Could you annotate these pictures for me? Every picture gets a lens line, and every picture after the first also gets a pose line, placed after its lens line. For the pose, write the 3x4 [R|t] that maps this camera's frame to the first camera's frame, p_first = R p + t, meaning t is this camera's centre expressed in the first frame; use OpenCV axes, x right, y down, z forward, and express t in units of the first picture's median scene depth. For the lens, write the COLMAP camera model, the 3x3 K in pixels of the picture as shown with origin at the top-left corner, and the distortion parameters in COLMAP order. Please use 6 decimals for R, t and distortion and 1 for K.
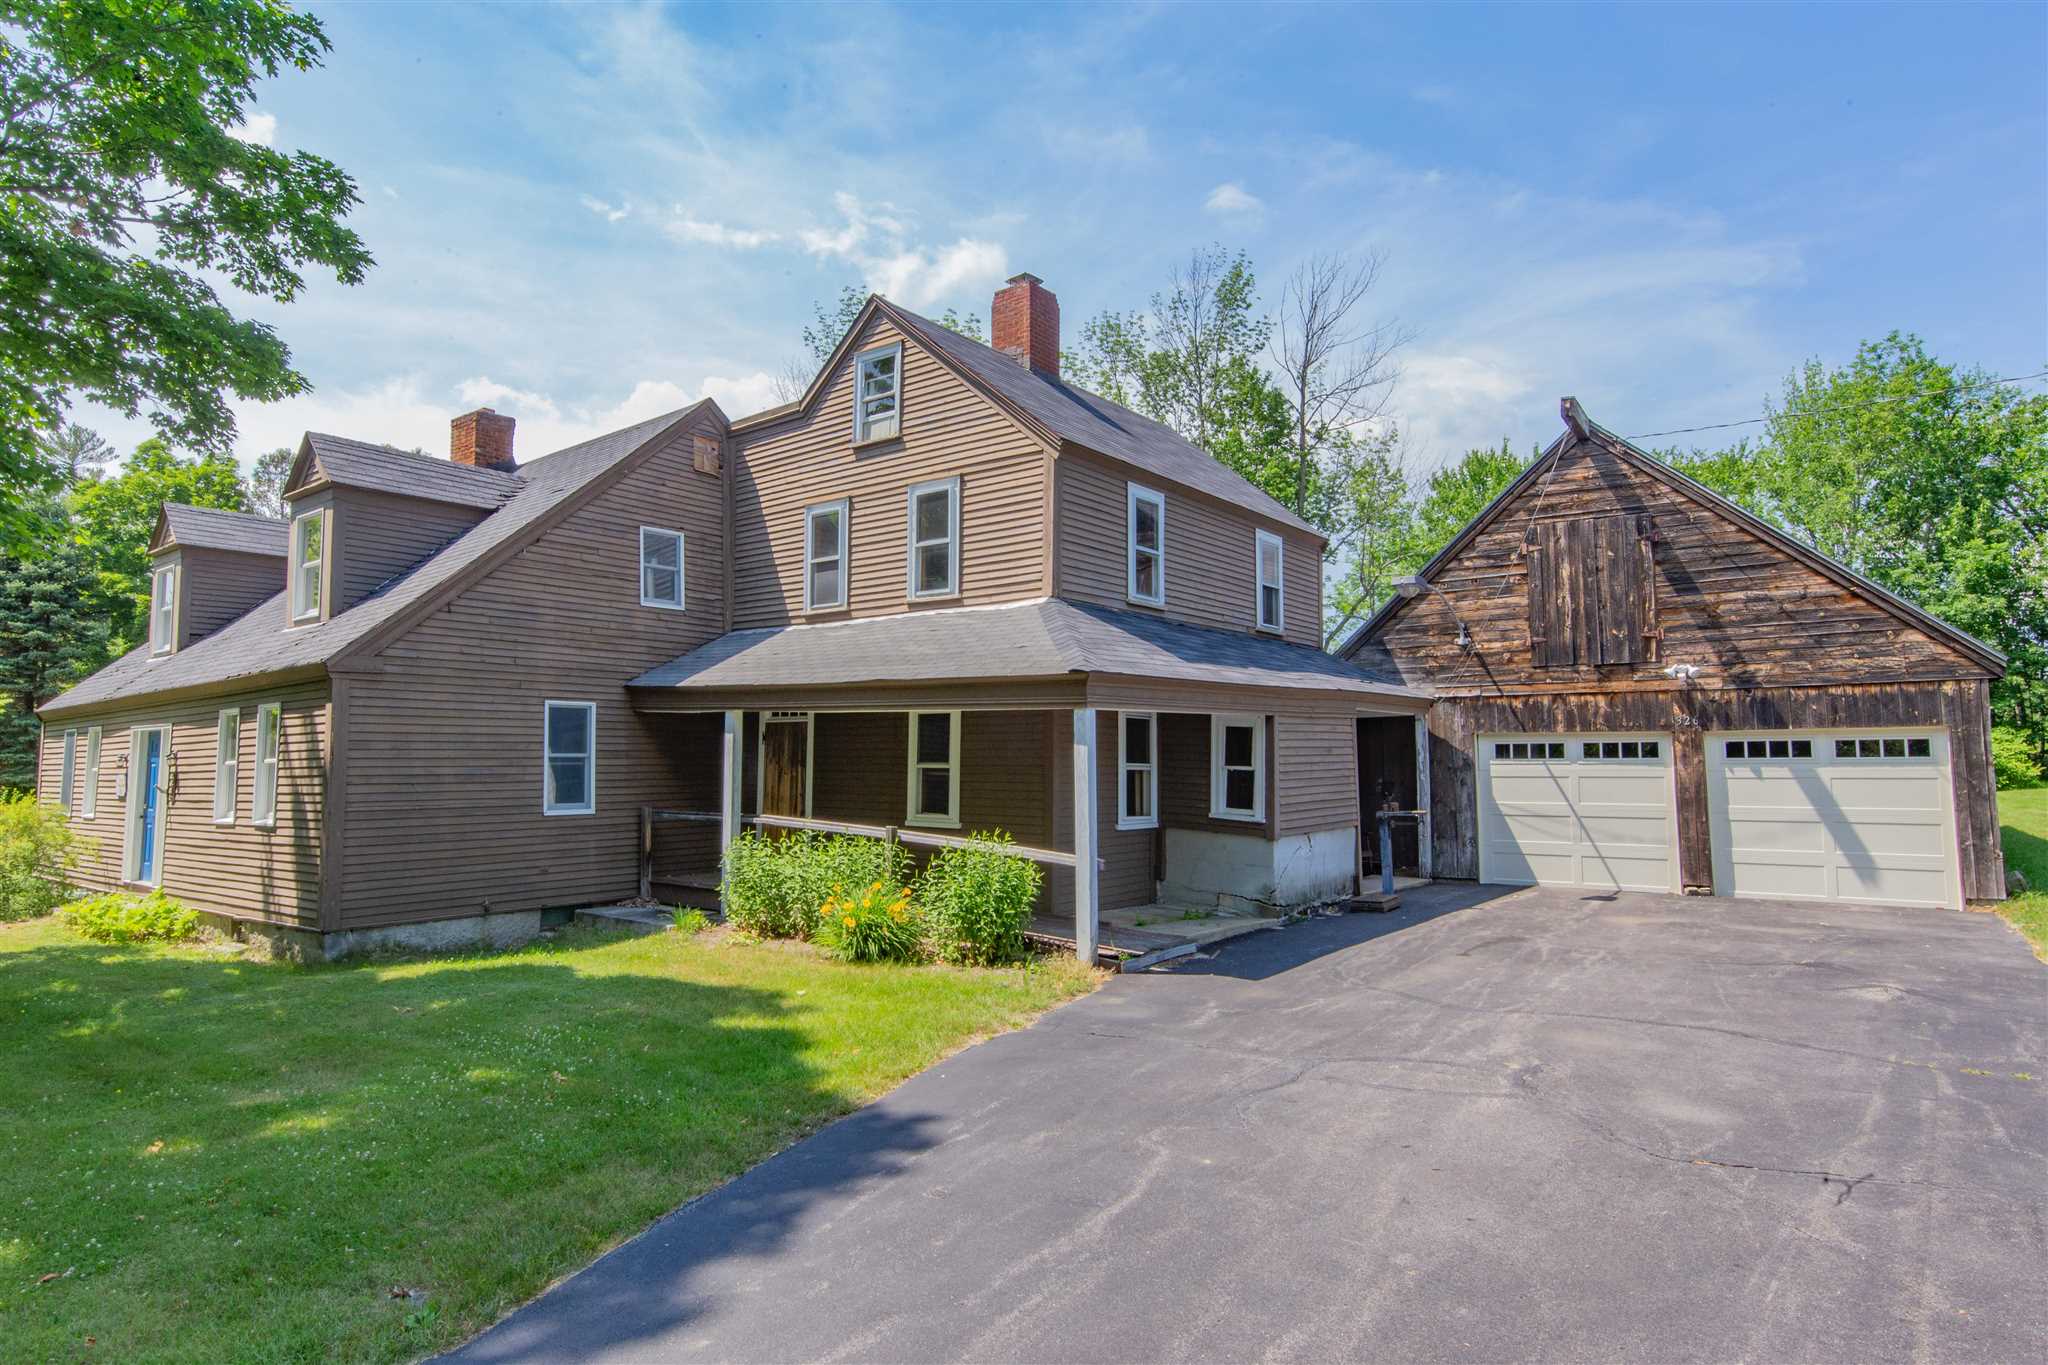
lens RADIAL K [[1103.8, 0, 1019.0], [0, 1103.8, 670.7], [0, 0, 1]] dist [0.002133, 0.000487]
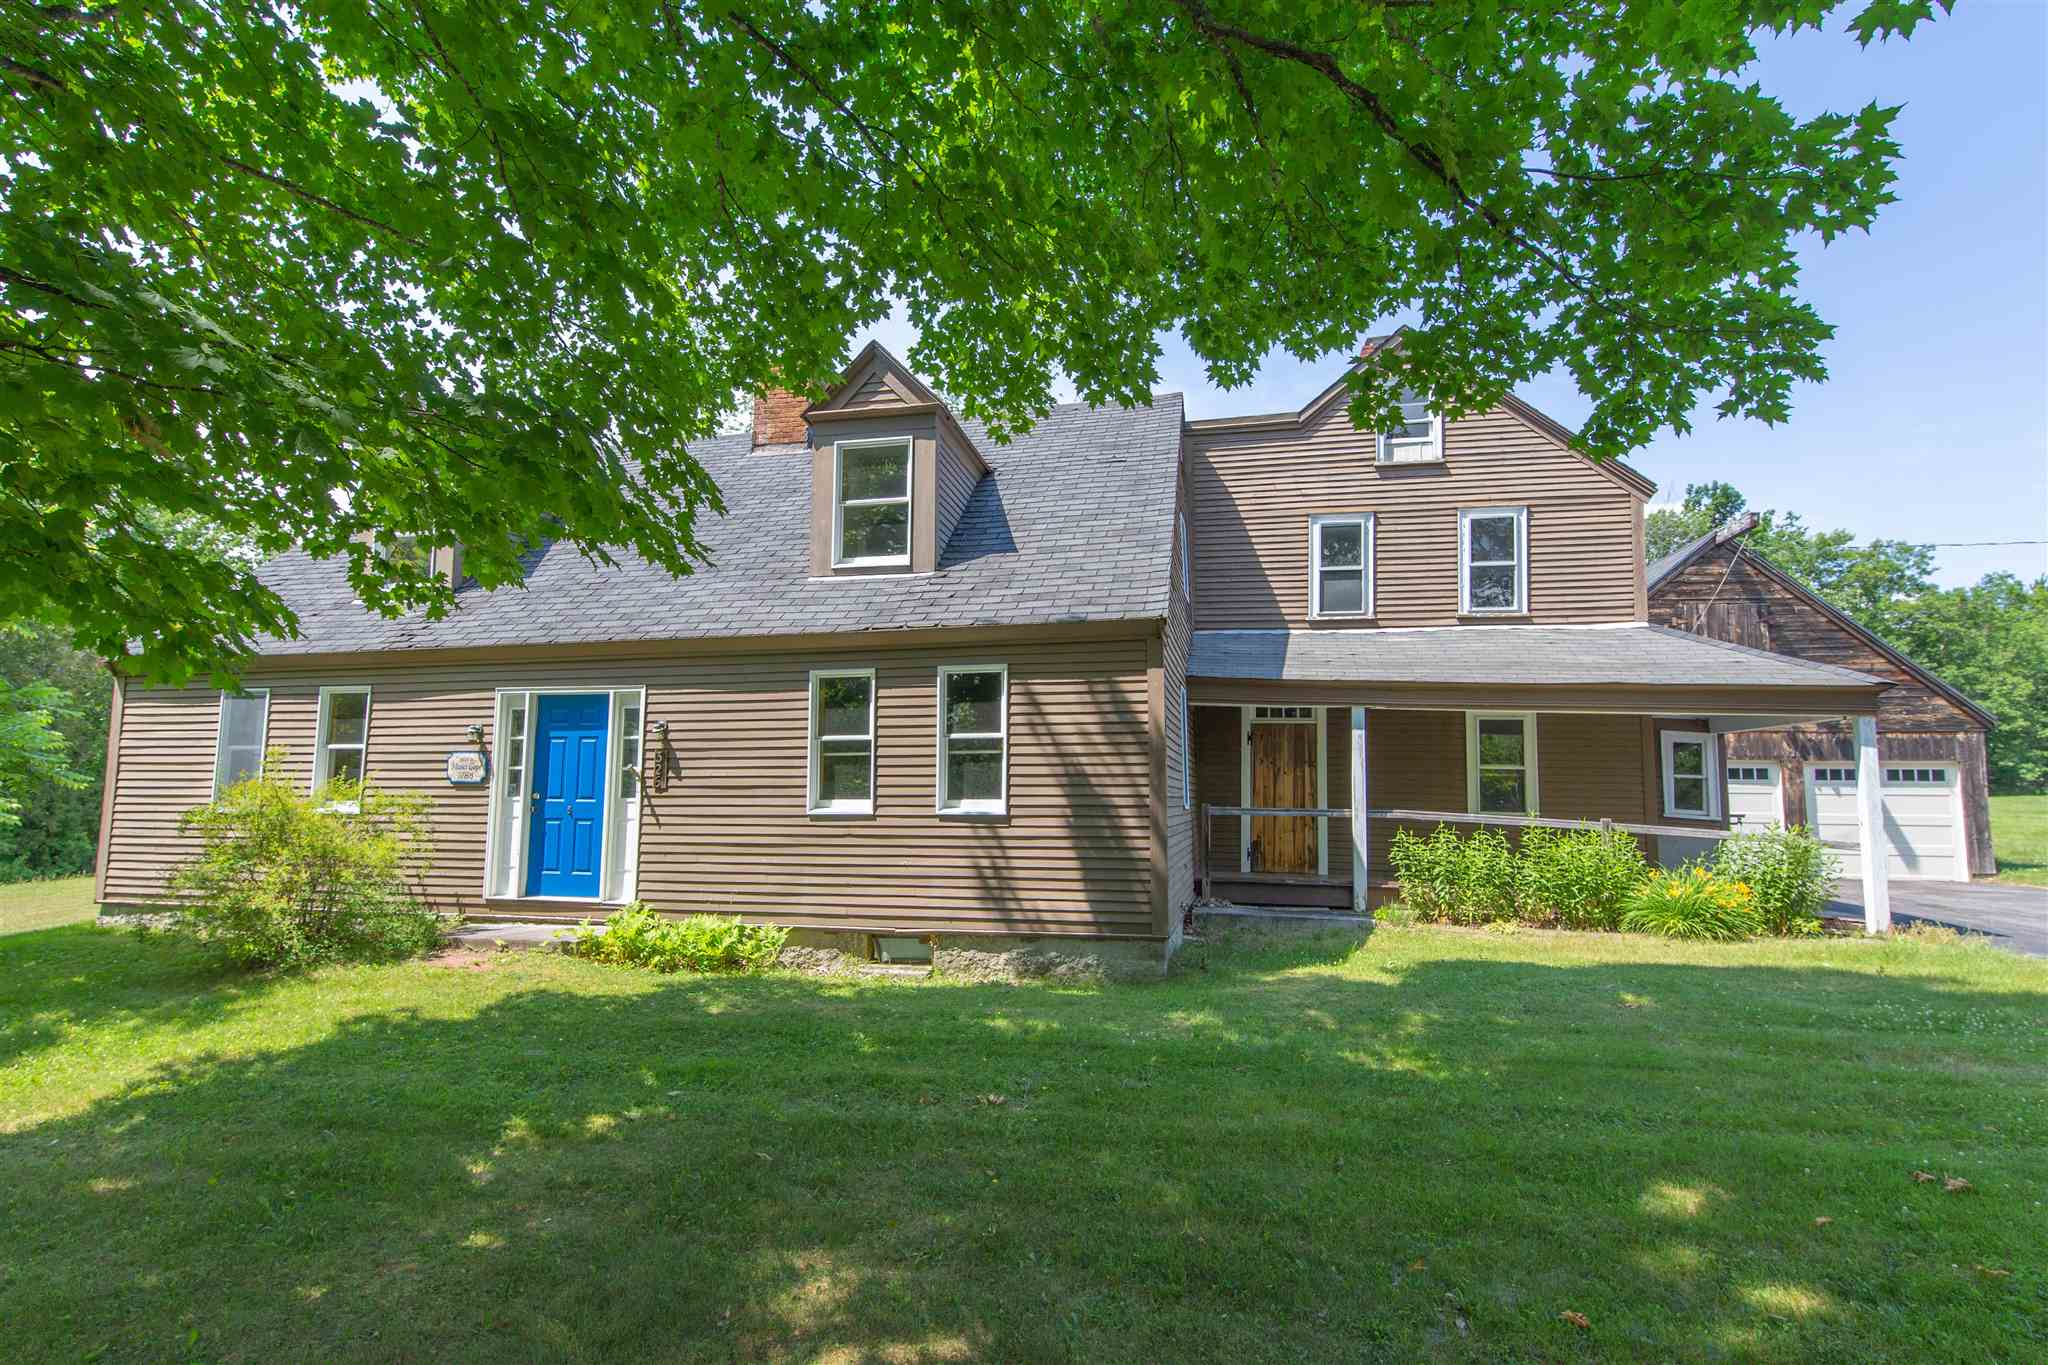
lens RADIAL K [[952.1, 0, 1027.6], [0, 952.1, 712.4], [0, 0, 1]] dist [0.002605, 0.000533]
pose [[0.911304, 0.052992, 0.408309, -0.837179], [-0.051530, 0.998565, -0.014587, 0.065606], [-0.408496, -0.007747, 0.912727, 0.312128]]
